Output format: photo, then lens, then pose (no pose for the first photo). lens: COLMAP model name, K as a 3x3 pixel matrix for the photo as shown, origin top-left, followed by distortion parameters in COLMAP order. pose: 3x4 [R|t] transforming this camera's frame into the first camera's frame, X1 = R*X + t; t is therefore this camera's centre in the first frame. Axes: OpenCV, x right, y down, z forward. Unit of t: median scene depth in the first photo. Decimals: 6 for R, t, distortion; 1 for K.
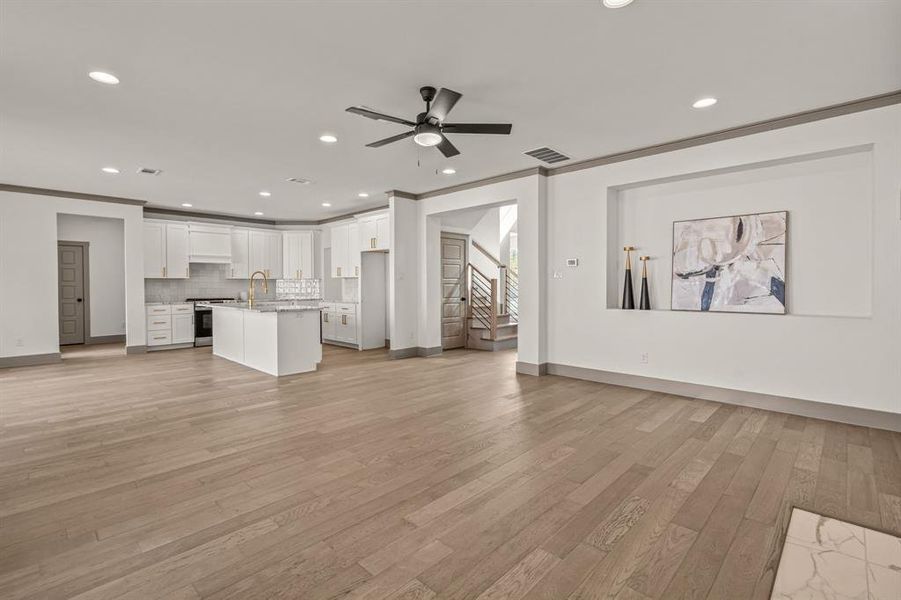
lens RADIAL K [[411.7, 0, 448.0], [0, 411.7, 294.0], [0, 0, 1]] dist [-0.001784, -0.000305]
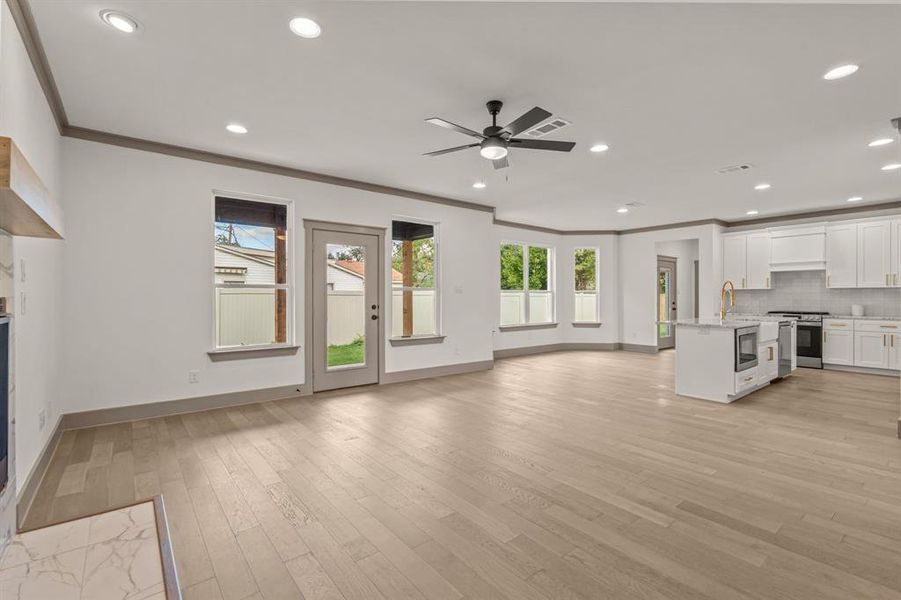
lens RADIAL K [[411.7, 0, 448.0], [0, 411.7, 294.0], [0, 0, 1]] dist [-0.001784, -0.000305]
pose [[-0.130783, -0.003498, -0.991405, 0.455387], [-0.022753, 0.999741, -0.000526, -0.011337], [0.991150, 0.022488, -0.130829, 0.479707]]
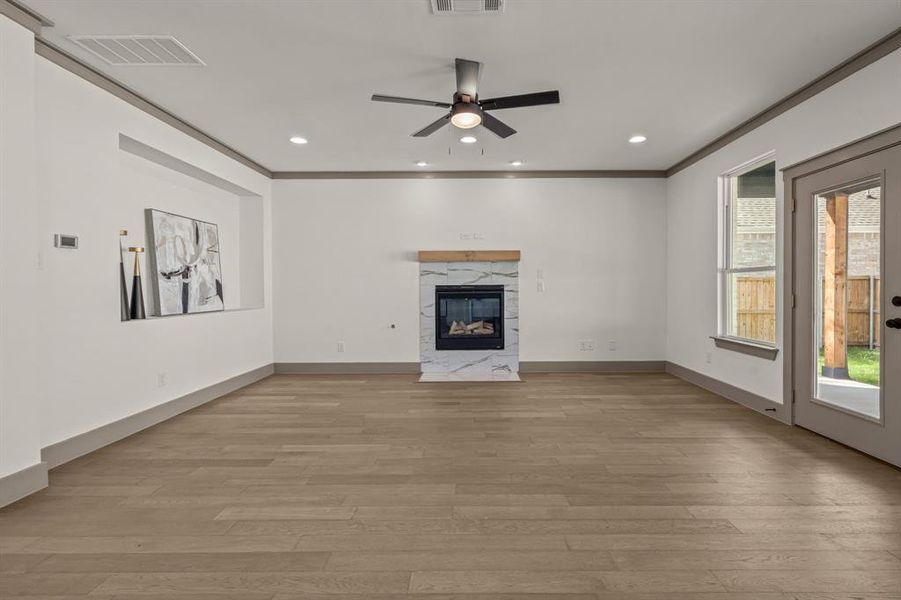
lens RADIAL K [[423.1, 0, 474.5], [0, 423.1, 289.0], [0, 0, 1]] dist [-0.002976, -0.000283]
pose [[-0.697841, 0.006193, 0.716226, -0.343411], [0.025474, 0.999545, 0.016177, -0.008707], [-0.715799, 0.029534, -0.697681, 0.770856]]
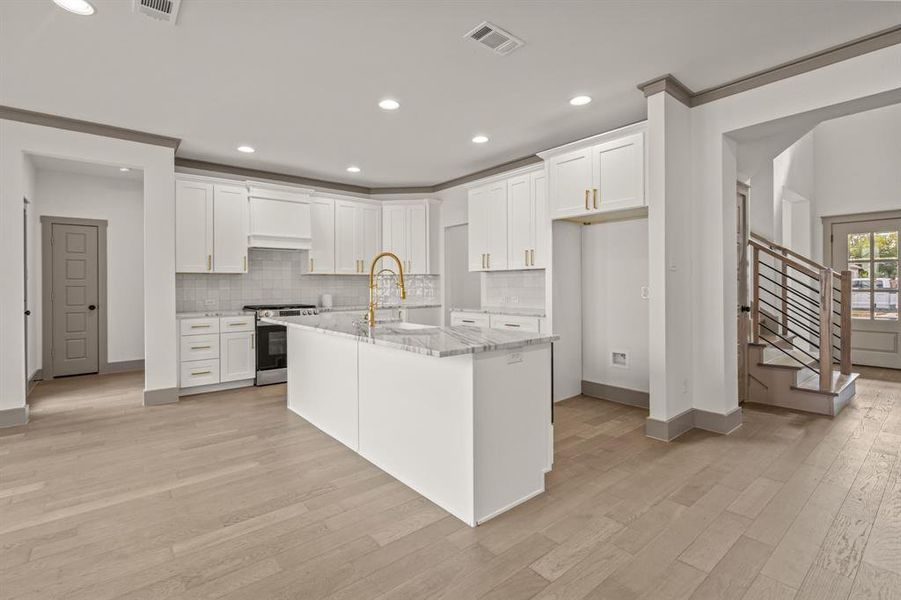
lens RADIAL K [[414.8, 0, 446.1], [0, 414.8, 287.3], [0, 0, 1]] dist [-0.000981, 0.000165]
pose [[0.993730, -0.002587, -0.111776, -0.314481], [0.000513, 0.999827, -0.018577, -0.006144], [0.111804, 0.018403, 0.993560, 0.494238]]
